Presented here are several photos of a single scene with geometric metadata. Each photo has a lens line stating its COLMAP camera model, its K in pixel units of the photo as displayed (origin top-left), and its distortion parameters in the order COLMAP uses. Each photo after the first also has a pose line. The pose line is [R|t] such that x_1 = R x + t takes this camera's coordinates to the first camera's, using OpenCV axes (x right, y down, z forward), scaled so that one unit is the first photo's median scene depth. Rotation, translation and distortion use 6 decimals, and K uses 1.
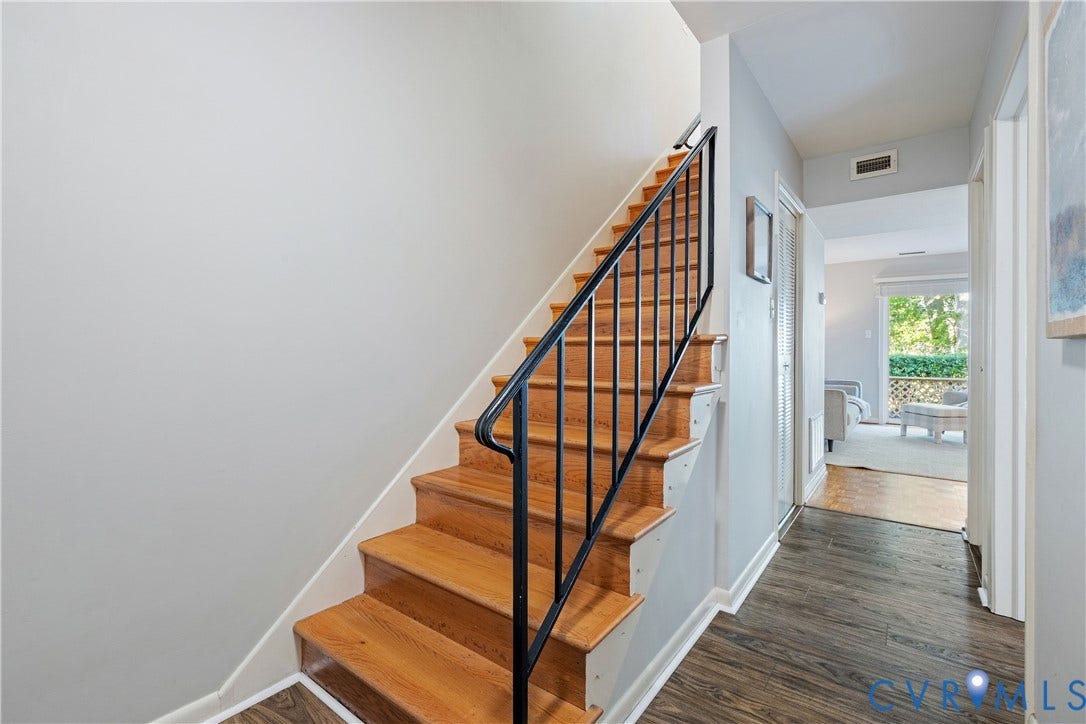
lens RADIAL K [[487.1, 0, 543.5], [0, 487.1, 344.8], [0, 0, 1]] dist [-0.012236, -0.000315]
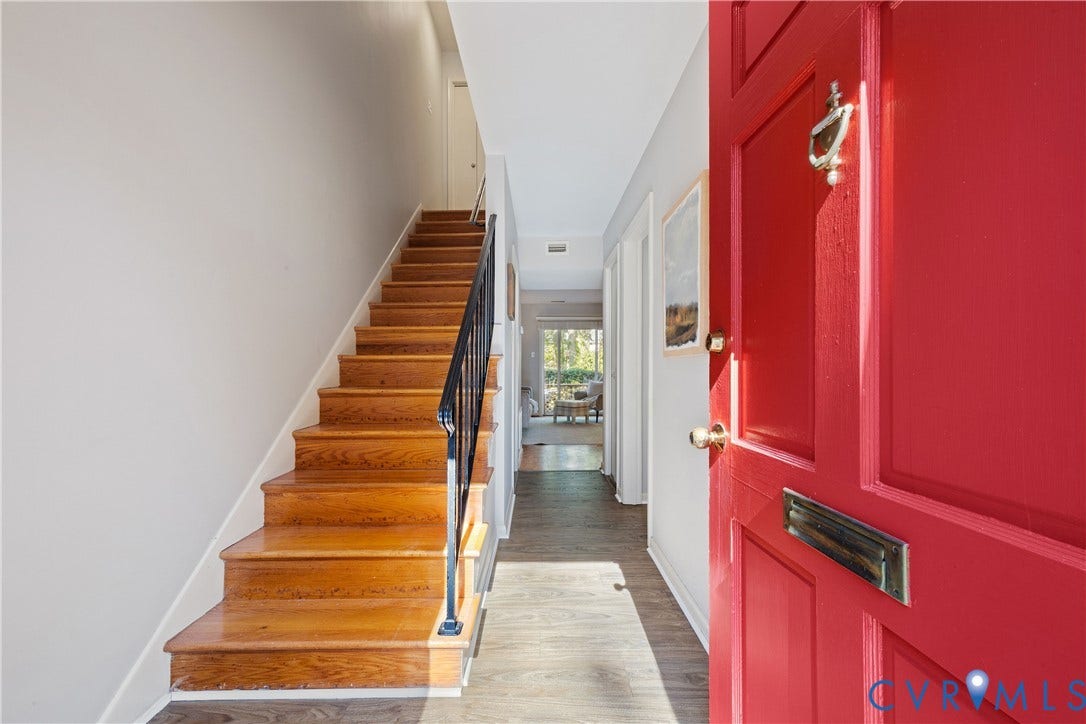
lens RADIAL K [[428.8, 0, 560.5], [0, 428.8, 359.8], [0, 0, 1]] dist [-0.015080, 0.000010]
pose [[0.764756, 0.003030, 0.644313, -0.337090], [0.001973, 0.999973, -0.007044, 0.006761], [-0.644317, 0.006658, 0.764730, -0.129652]]
